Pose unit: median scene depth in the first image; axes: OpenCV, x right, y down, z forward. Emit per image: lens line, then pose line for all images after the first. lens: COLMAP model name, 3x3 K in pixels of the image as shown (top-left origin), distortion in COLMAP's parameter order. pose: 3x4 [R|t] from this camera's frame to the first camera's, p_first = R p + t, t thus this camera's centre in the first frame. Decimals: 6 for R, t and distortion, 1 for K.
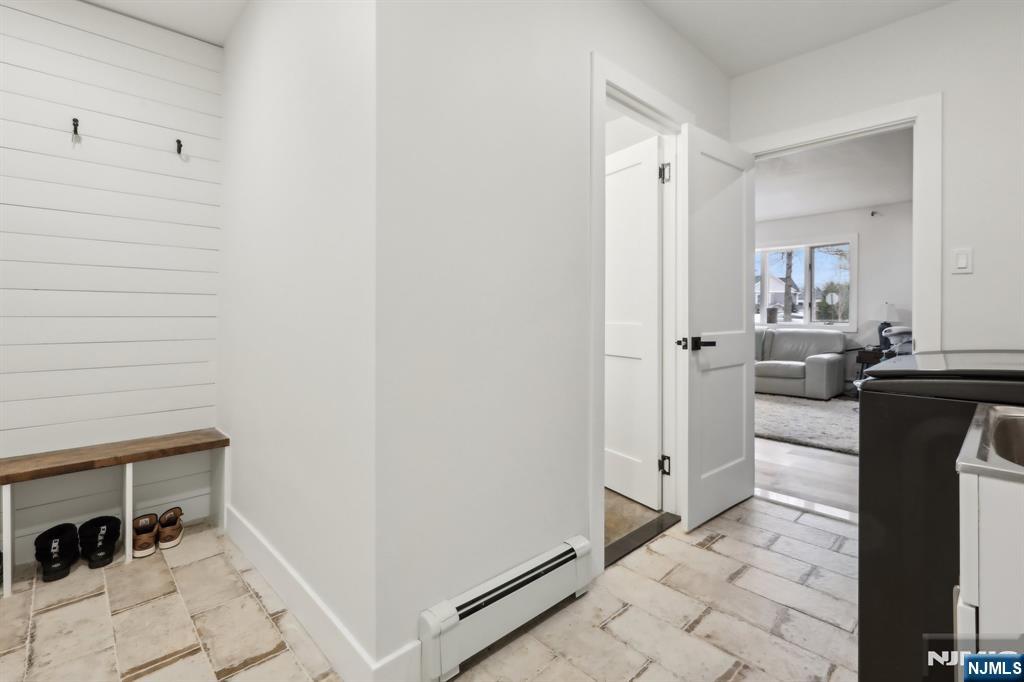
lens RADIAL K [[481.1, 0, 521.1], [0, 481.1, 314.3], [0, 0, 1]] dist [0.000046, 0.000357]
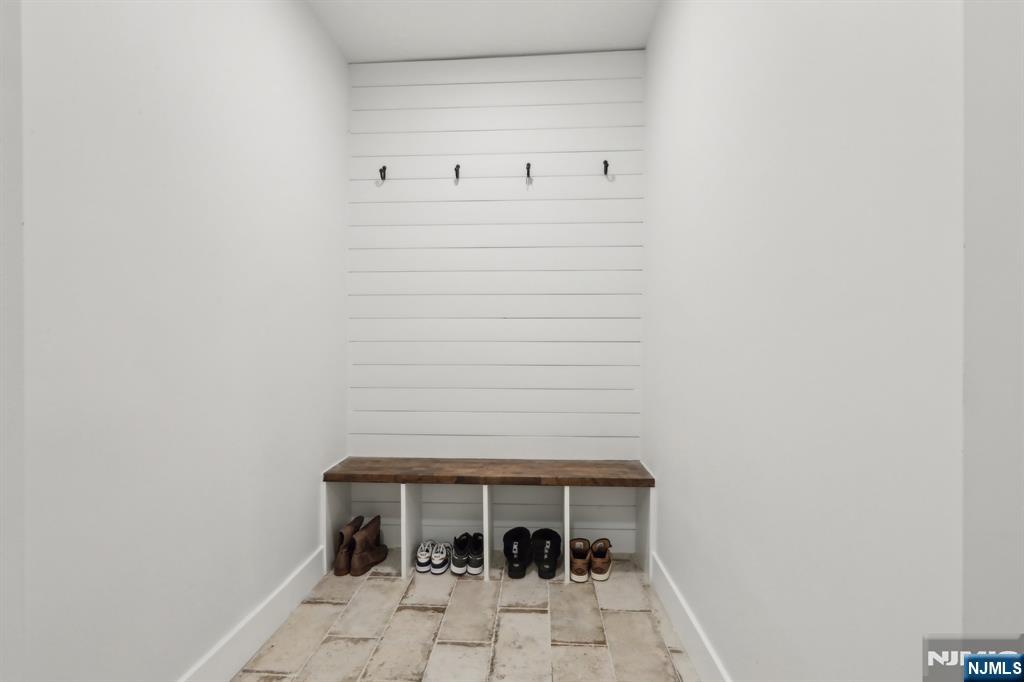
lens RADIAL K [[470.2, 0, 512.9], [0, 470.2, 334.2], [0, 0, 1]] dist [-0.000906, -0.000255]
pose [[0.683651, -0.009675, -0.729745, -0.163925], [0.003818, 0.999946, -0.009681, -0.001167], [0.729799, 0.003832, 0.683651, 0.235905]]
